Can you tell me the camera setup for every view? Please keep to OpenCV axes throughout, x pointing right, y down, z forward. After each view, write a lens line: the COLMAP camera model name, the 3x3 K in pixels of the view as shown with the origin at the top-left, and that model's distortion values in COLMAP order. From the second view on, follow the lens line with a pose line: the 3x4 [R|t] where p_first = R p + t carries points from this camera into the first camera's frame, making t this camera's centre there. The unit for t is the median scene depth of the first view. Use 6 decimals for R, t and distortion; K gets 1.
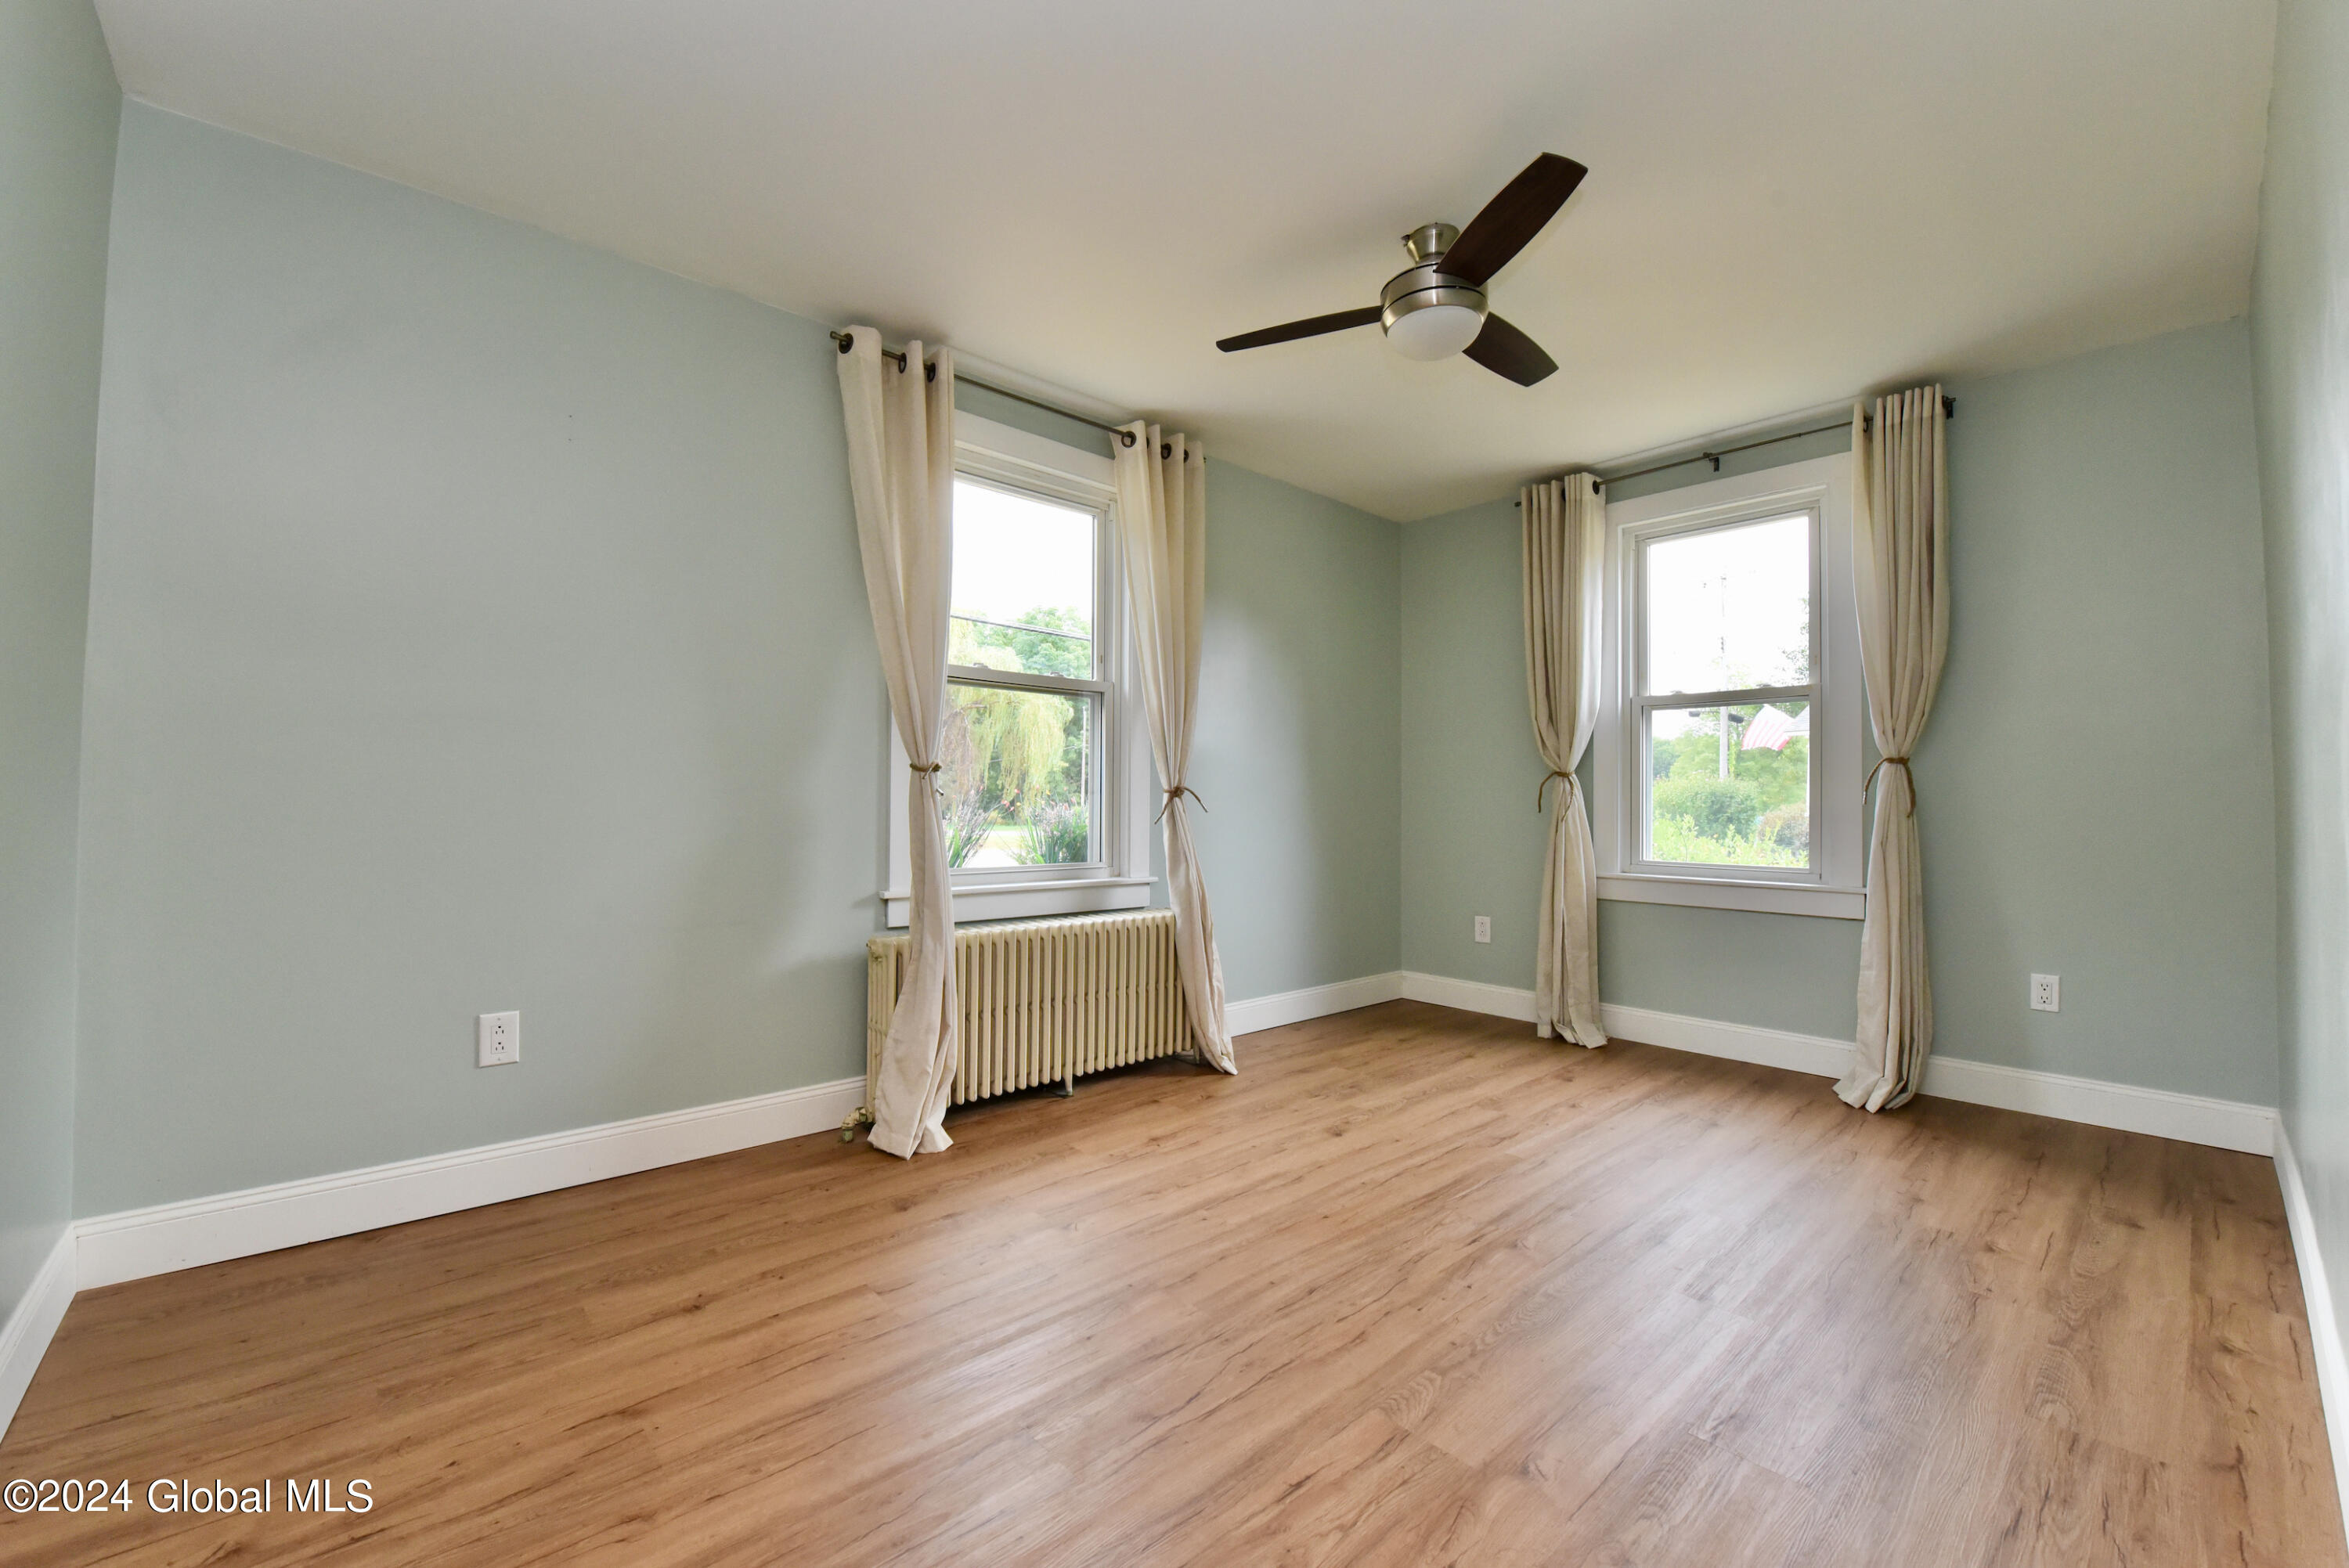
lens RADIAL K [[947.3, 0, 1148.4], [0, 947.3, 782.1], [0, 0, 1]] dist [-0.001809, -0.007324]
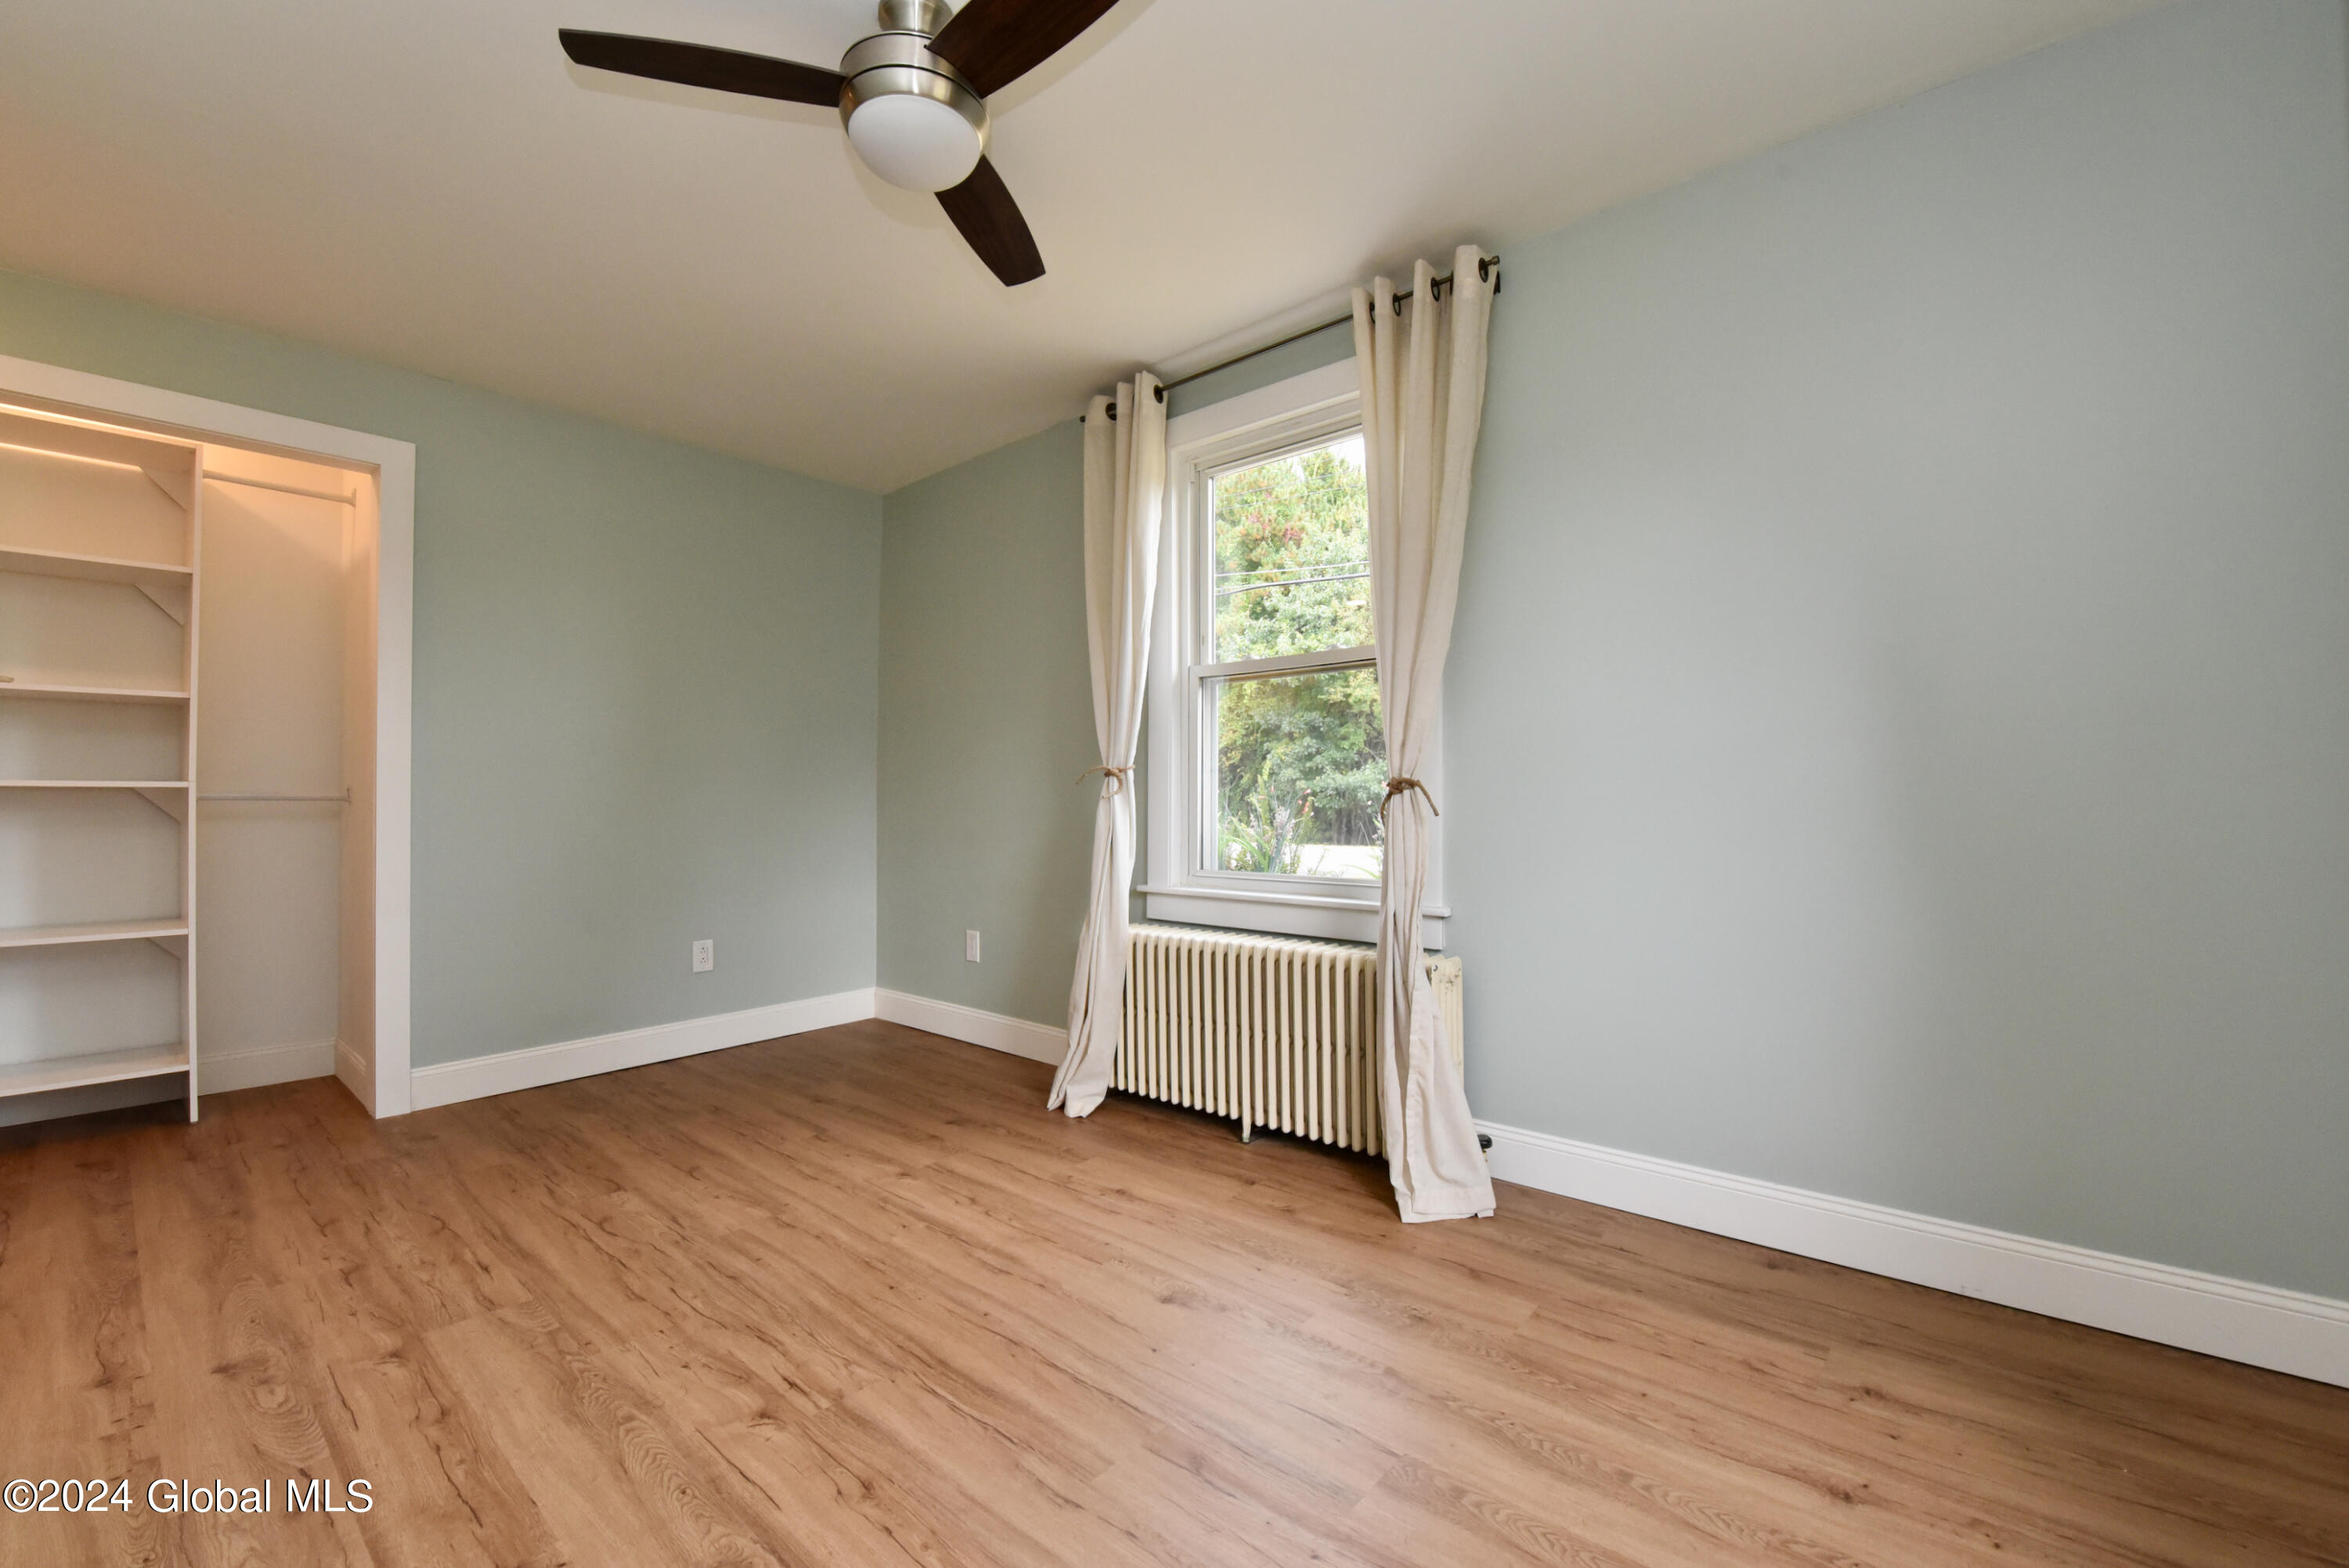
lens RADIAL K [[947.3, 0, 1148.4], [0, 947.3, 782.1], [0, 0, 1]] dist [-0.001809, -0.007324]
pose [[0.123305, -0.031516, -0.991868, 1.003100], [0.030789, 0.999136, -0.027919, 0.030694], [0.991891, -0.027096, 0.124169, 1.054630]]
